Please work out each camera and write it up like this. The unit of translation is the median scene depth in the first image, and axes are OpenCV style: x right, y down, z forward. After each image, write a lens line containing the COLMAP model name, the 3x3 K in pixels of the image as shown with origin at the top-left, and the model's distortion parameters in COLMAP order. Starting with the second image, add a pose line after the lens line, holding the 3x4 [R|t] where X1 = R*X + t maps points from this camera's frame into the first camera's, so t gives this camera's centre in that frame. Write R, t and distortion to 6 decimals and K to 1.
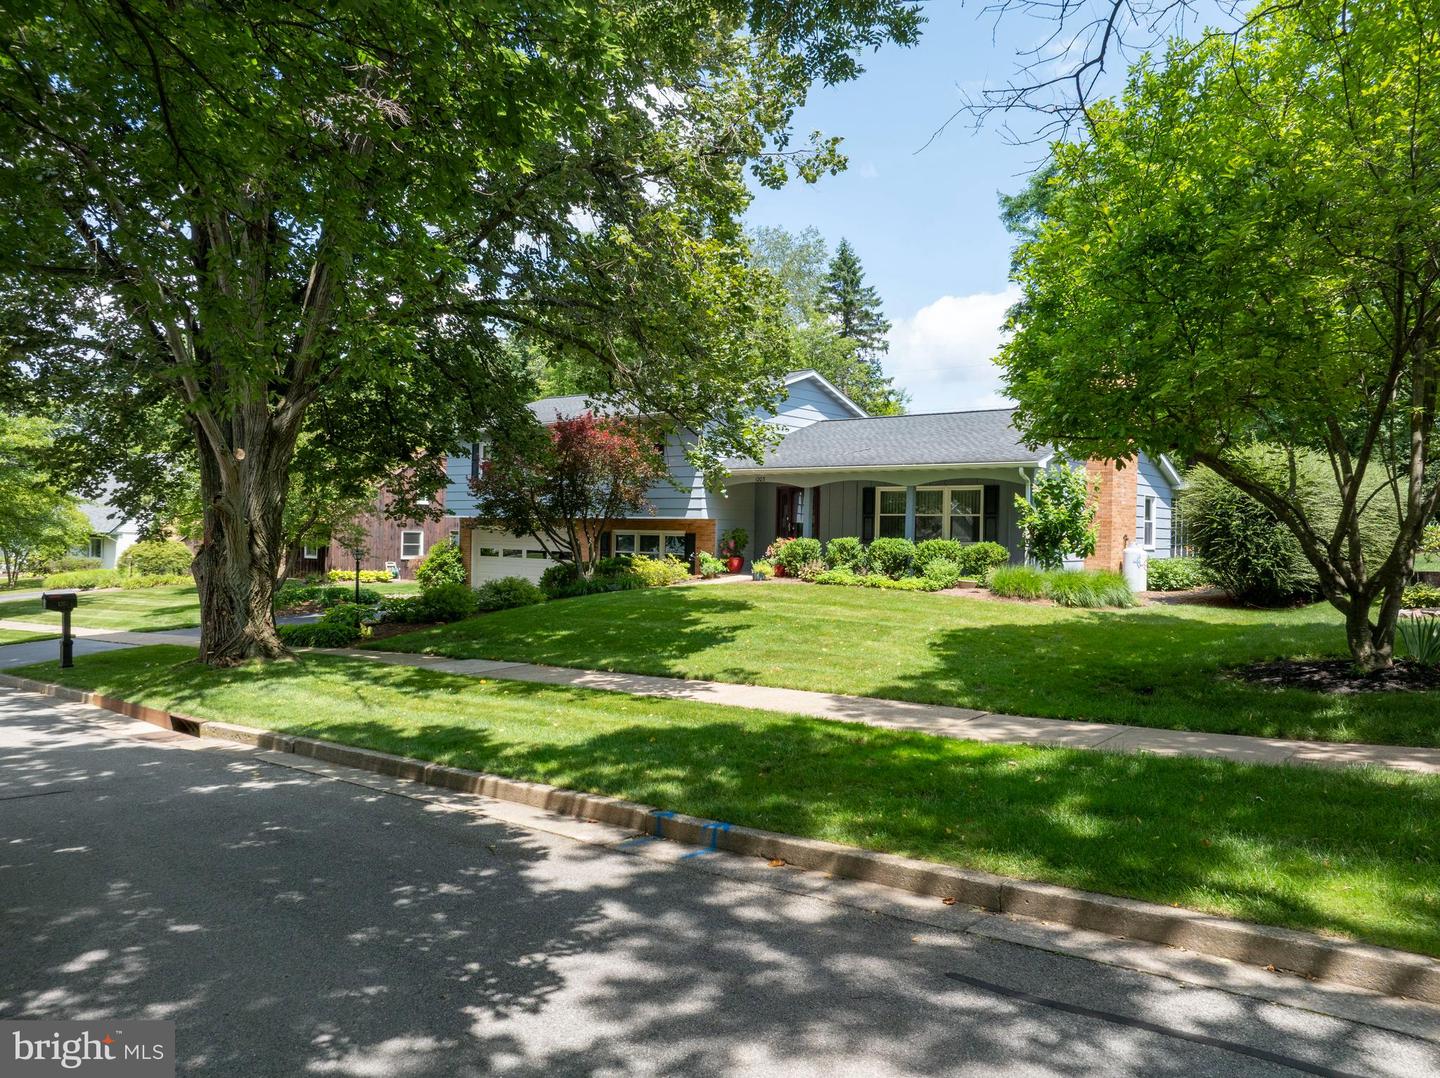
lens RADIAL K [[1251.7, 0, 720.0], [0, 1251.7, 539.0], [0, 0, 1]] dist [-0.004151, -0.000692]
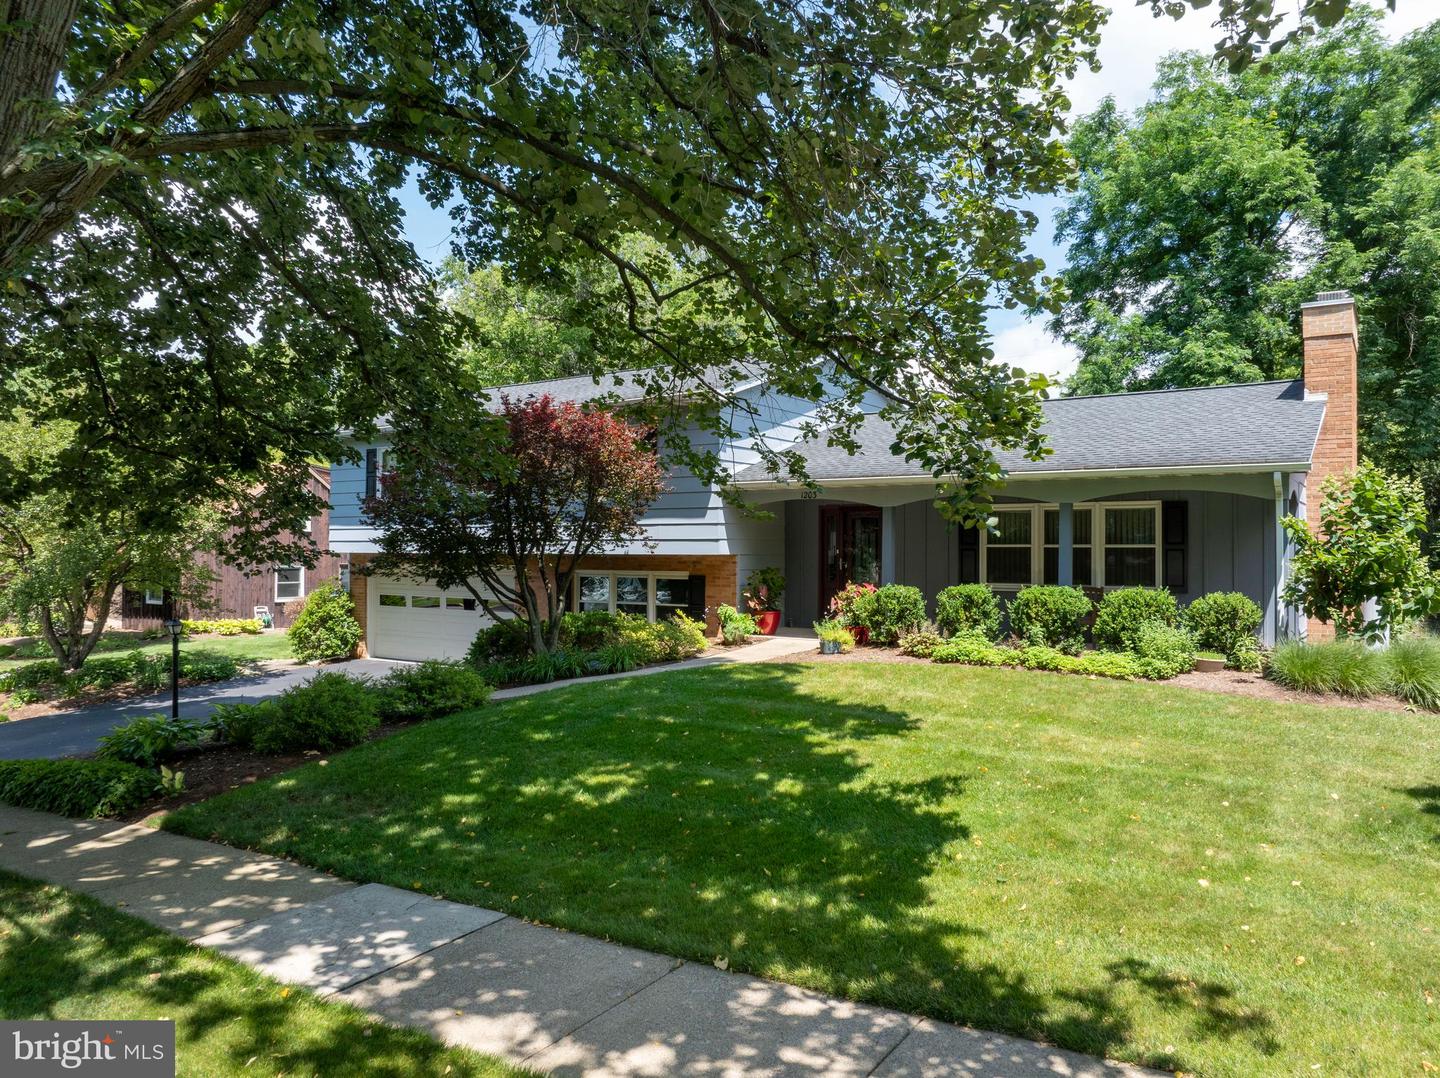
lens RADIAL K [[1025.9, 0, 720.0], [0, 1025.9, 539.0], [0, 0, 1]] dist [-0.052459, -0.000256]
pose [[0.990777, -0.014926, 0.134680, -0.092348], [0.015449, 0.999877, -0.002838, -0.024147], [-0.134621, 0.004893, 0.990885, 0.476876]]
